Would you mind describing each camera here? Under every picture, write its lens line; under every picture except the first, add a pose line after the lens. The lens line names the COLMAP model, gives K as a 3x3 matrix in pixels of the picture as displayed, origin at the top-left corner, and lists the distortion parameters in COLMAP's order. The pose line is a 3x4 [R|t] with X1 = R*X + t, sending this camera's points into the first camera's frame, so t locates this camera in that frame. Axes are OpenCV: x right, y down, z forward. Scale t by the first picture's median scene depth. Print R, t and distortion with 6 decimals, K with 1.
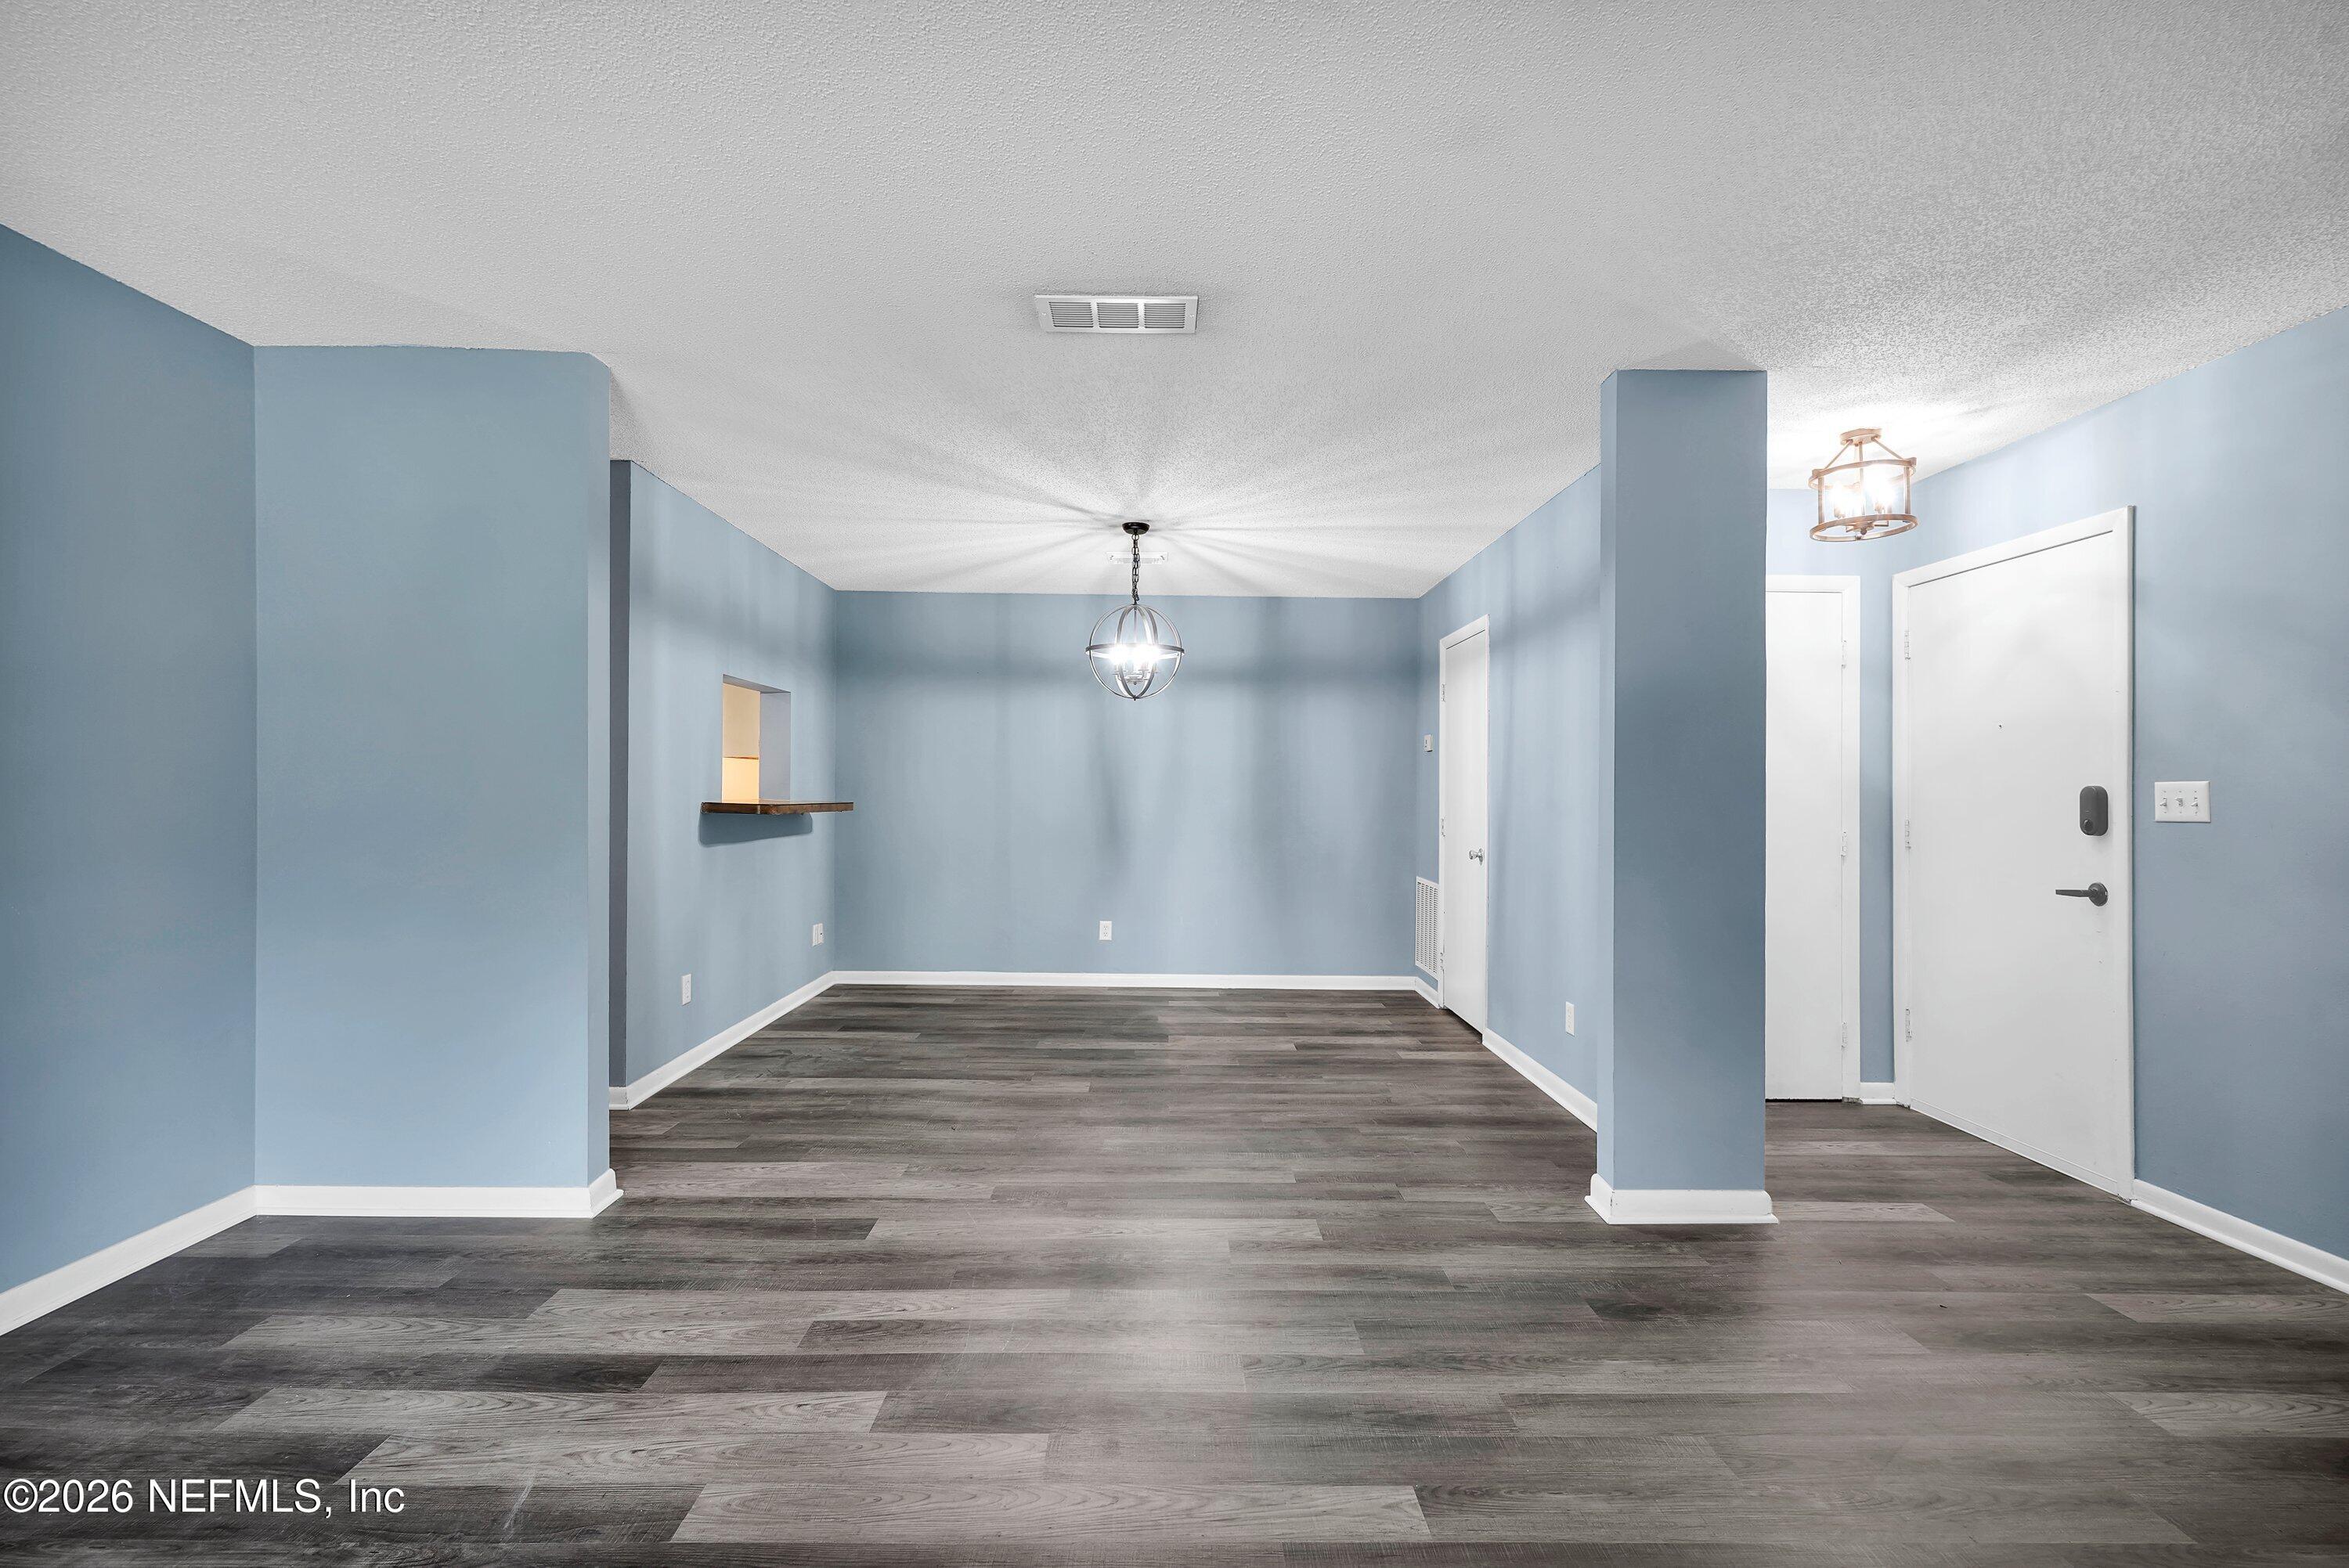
lens RADIAL K [[1081.3, 0, 1166.8], [0, 1081.3, 781.2], [0, 0, 1]] dist [-0.008780, 0.003491]
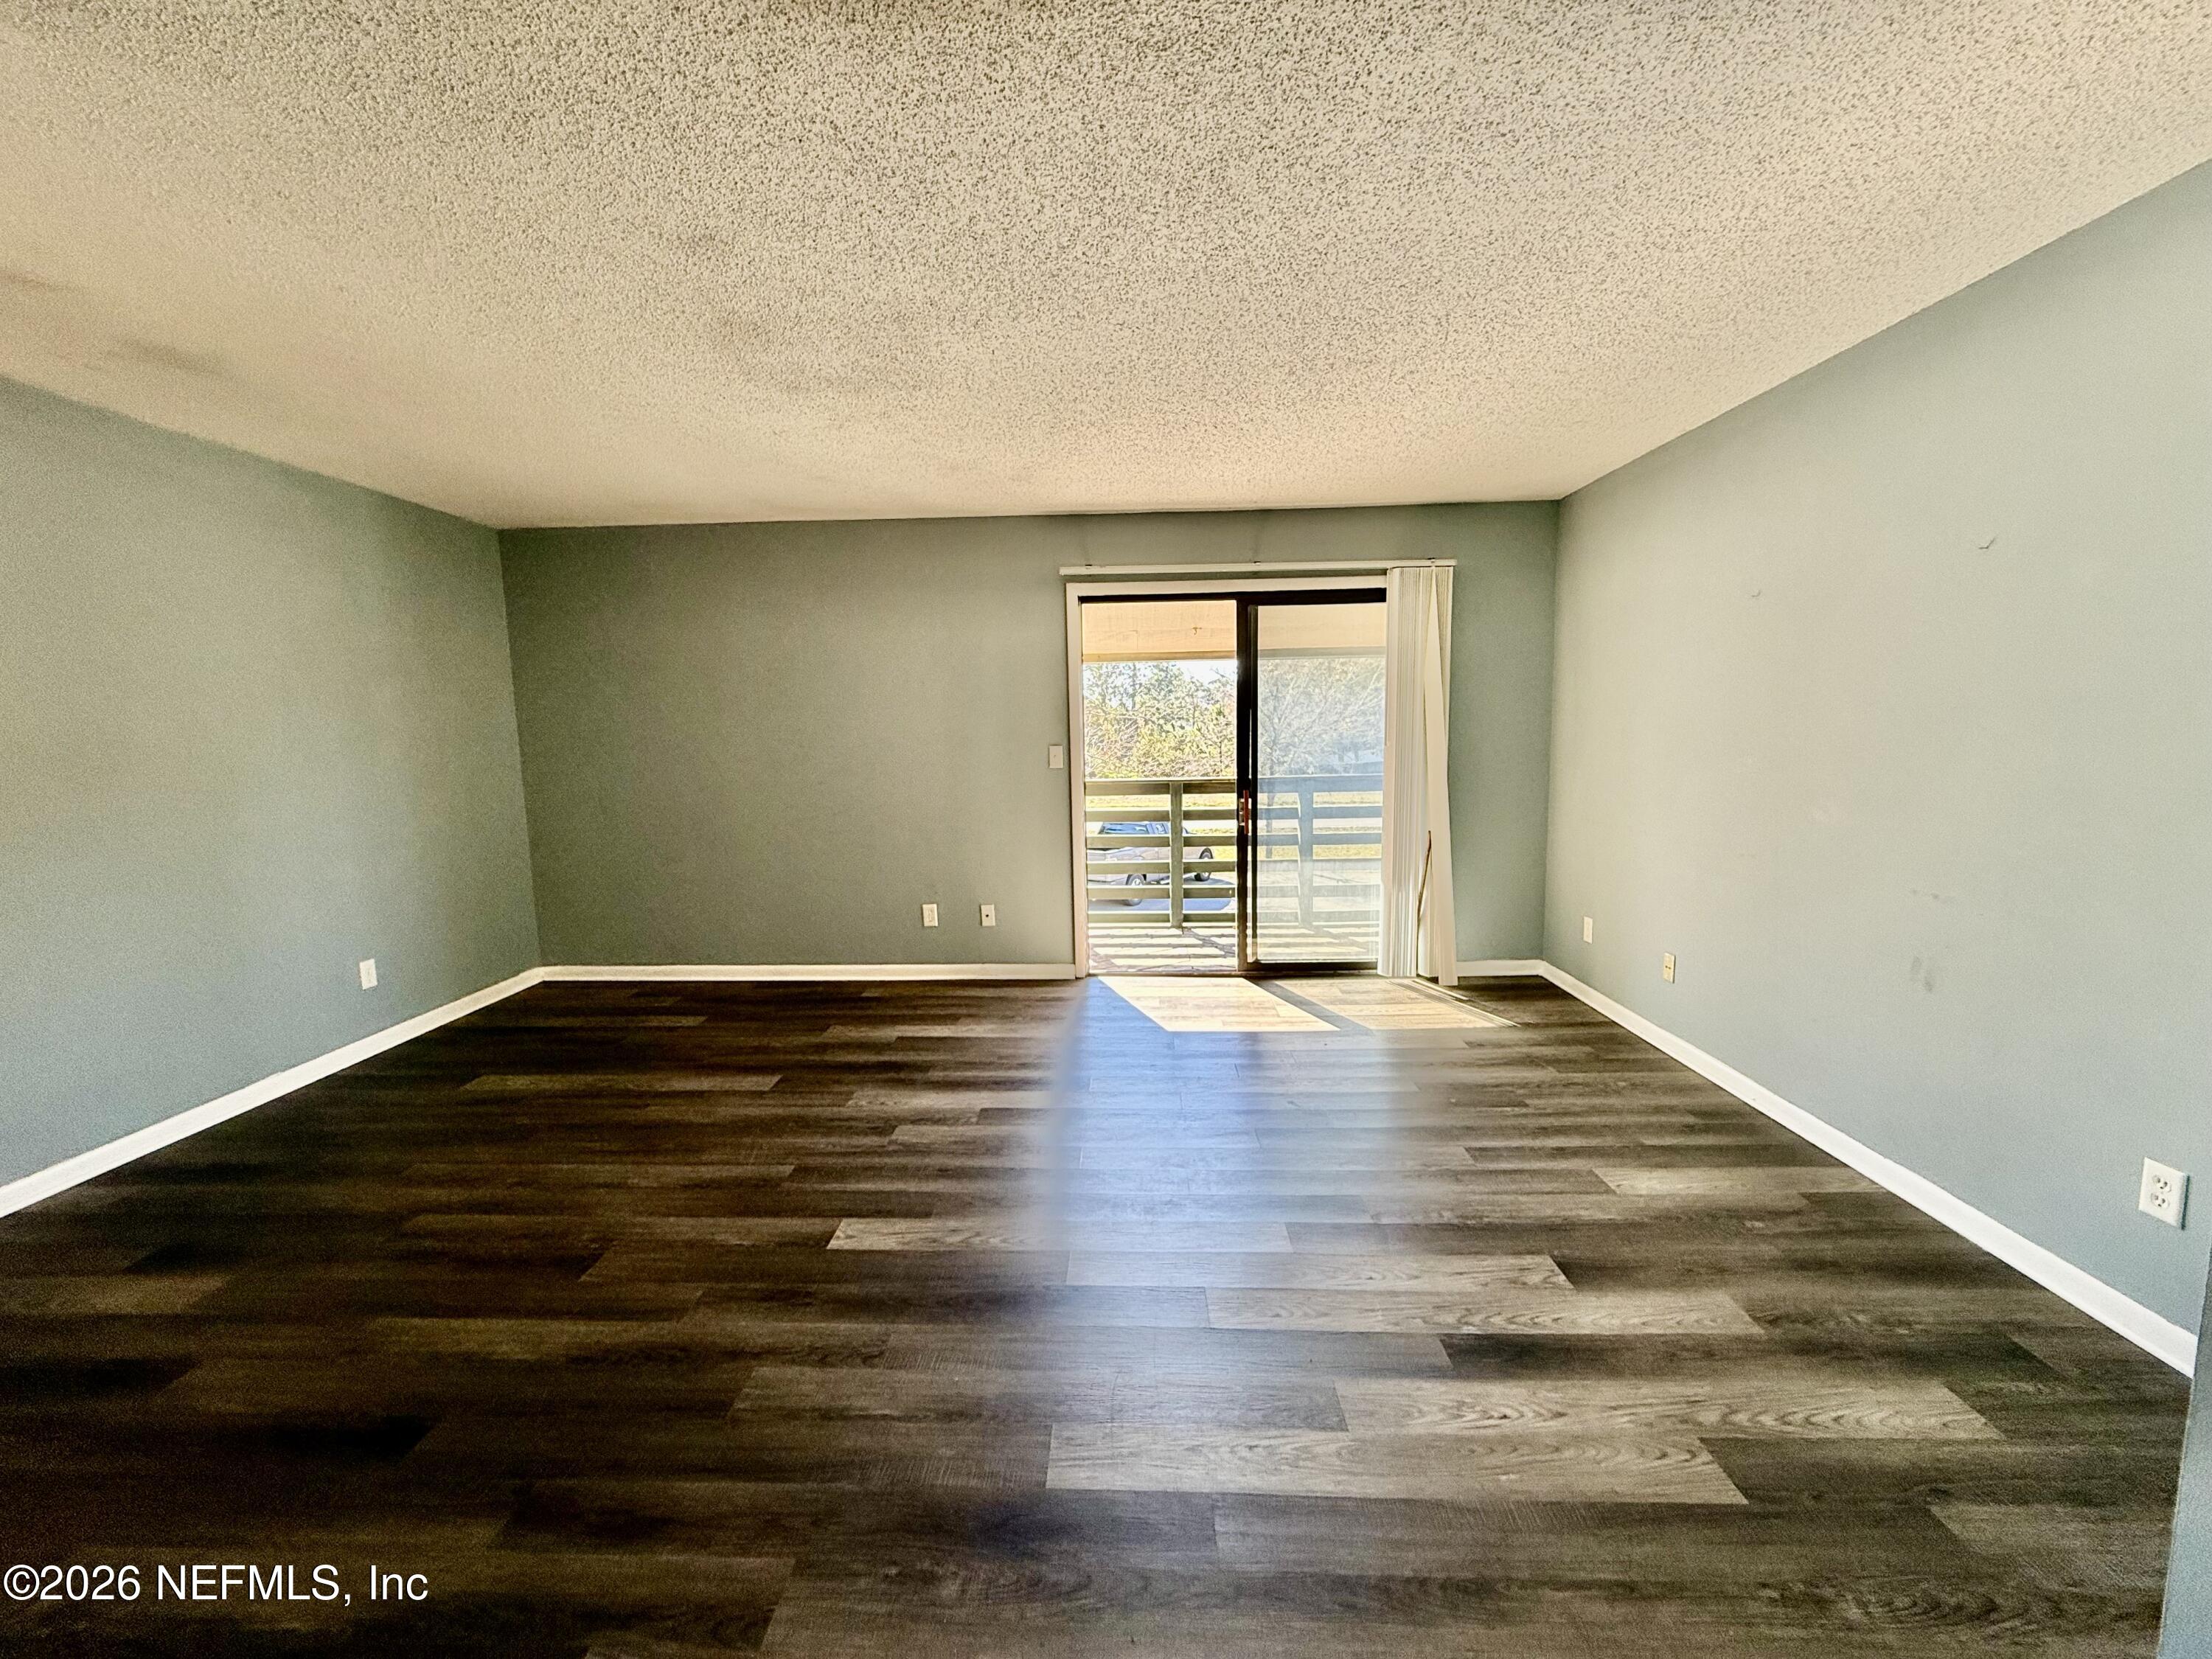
lens RADIAL K [[873.3, 0, 1093.5], [0, 873.3, 837.6], [0, 0, 1]] dist [-0.005055, -0.000211]
pose [[-0.998771, -0.001738, 0.049531, -0.116957], [0.003855, 0.993634, 0.112592, -0.031616], [-0.049411, 0.112645, -0.992406, 1.213057]]
